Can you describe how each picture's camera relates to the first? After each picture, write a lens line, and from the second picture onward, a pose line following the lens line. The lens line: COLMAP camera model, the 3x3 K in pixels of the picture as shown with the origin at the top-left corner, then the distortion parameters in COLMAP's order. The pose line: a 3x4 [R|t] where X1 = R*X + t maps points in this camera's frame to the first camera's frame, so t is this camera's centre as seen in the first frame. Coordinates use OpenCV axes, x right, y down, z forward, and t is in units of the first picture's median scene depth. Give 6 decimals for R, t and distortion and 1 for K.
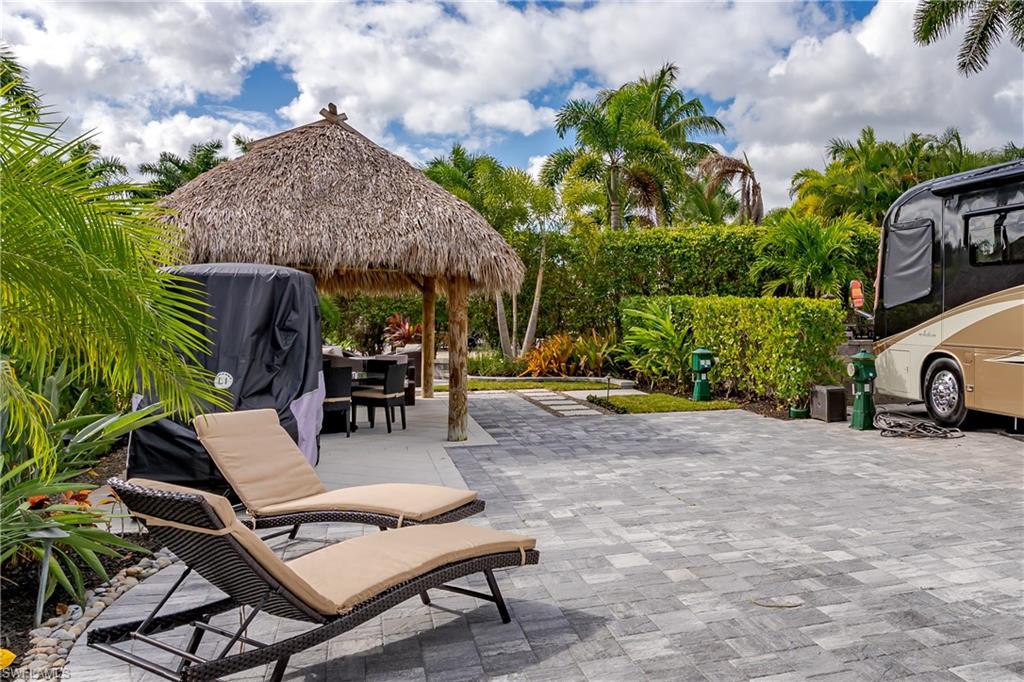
lens RADIAL K [[854.0, 0, 751.0], [0, 854.0, 313.9], [0, 0, 1]] dist [-0.020004, -0.012867]
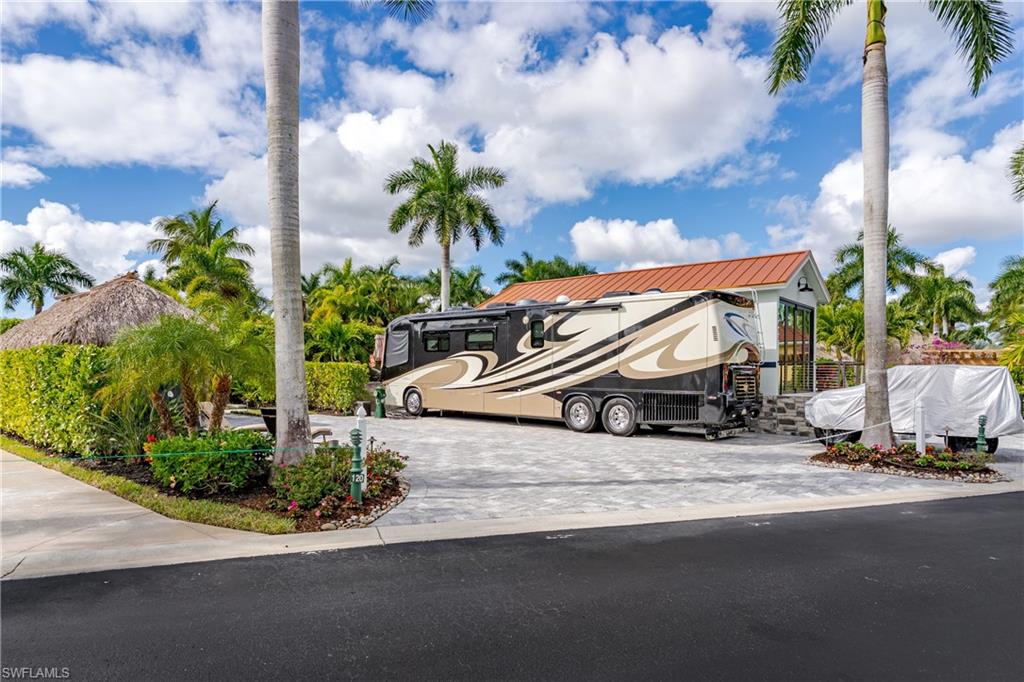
lens RADIAL K [[592.1, 0, 507.8], [0, 592.1, 366.3], [0, 0, 1]] dist [-0.001072, -0.000133]
pose [[0.905450, 0.005628, 0.424416, -0.196027], [-0.004235, 0.999982, -0.004225, -0.004282], [-0.424432, 0.002028, 0.905458, -0.515362]]
